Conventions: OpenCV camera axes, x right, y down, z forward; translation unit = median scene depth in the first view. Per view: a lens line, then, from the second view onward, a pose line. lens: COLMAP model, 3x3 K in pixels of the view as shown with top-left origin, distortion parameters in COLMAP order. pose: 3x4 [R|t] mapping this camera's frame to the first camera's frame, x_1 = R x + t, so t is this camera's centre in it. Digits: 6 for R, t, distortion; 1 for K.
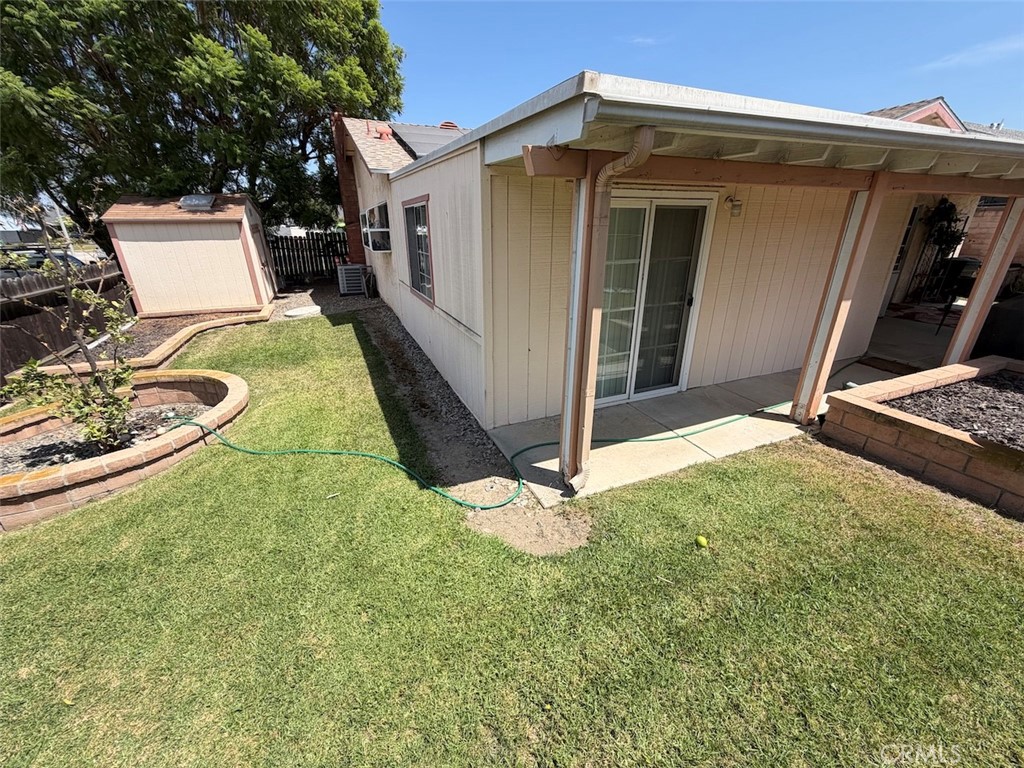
lens RADIAL K [[404.1, 0, 512.5], [0, 404.1, 385.6], [0, 0, 1]] dist [-0.008903, 0.000881]
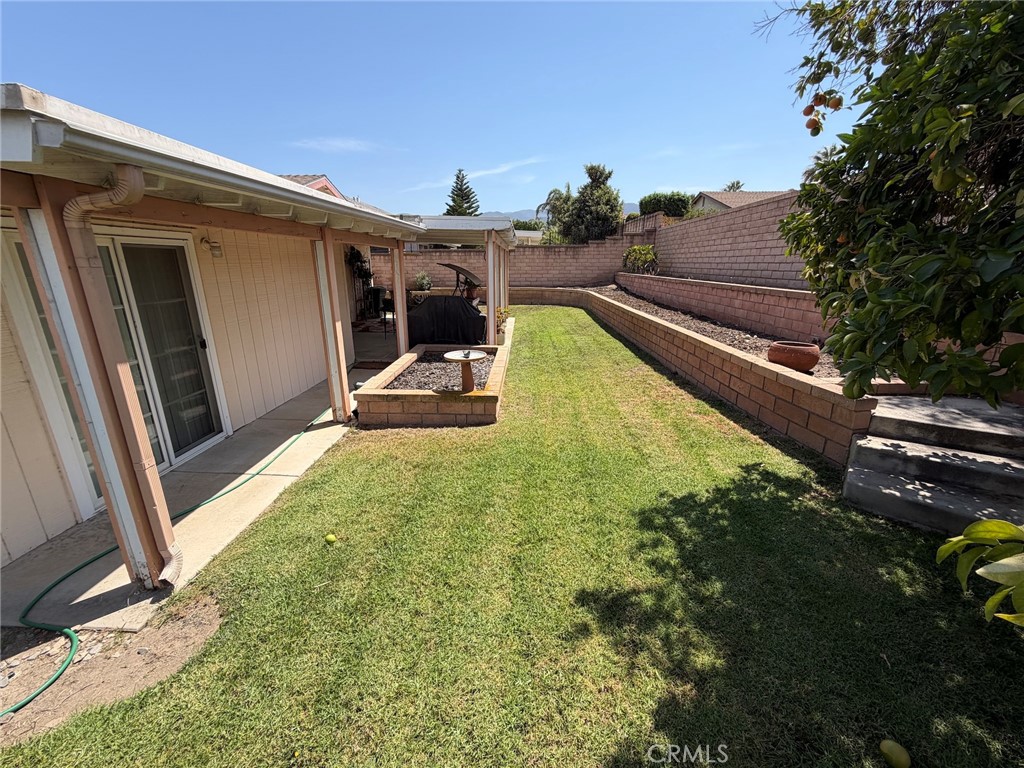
lens RADIAL K [[404.1, 0, 514.1], [0, 404.1, 383.4], [0, 0, 1]] dist [-0.008903, 0.000881]
pose [[0.403751, -0.251946, 0.879493, -0.161611], [0.332341, 0.936051, 0.115579, 0.017339], [-0.852370, 0.245627, 0.461663, -0.049935]]
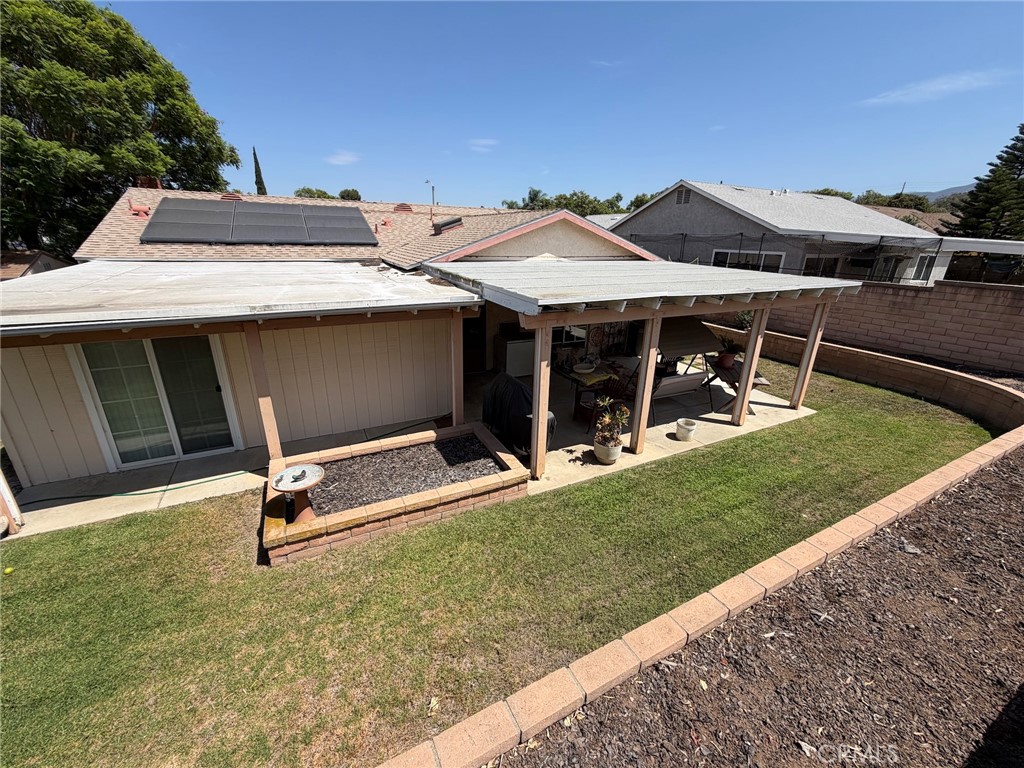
lens RADIAL K [[404.1, 0, 505.5], [0, 404.1, 386.9], [0, 0, 1]] dist [-0.008903, 0.000881]
pose [[0.998255, 0.004660, 0.058875, 1.840017], [-0.003244, 0.999704, -0.024118, -0.251692], [-0.058970, 0.023885, 0.997974, -0.593229]]
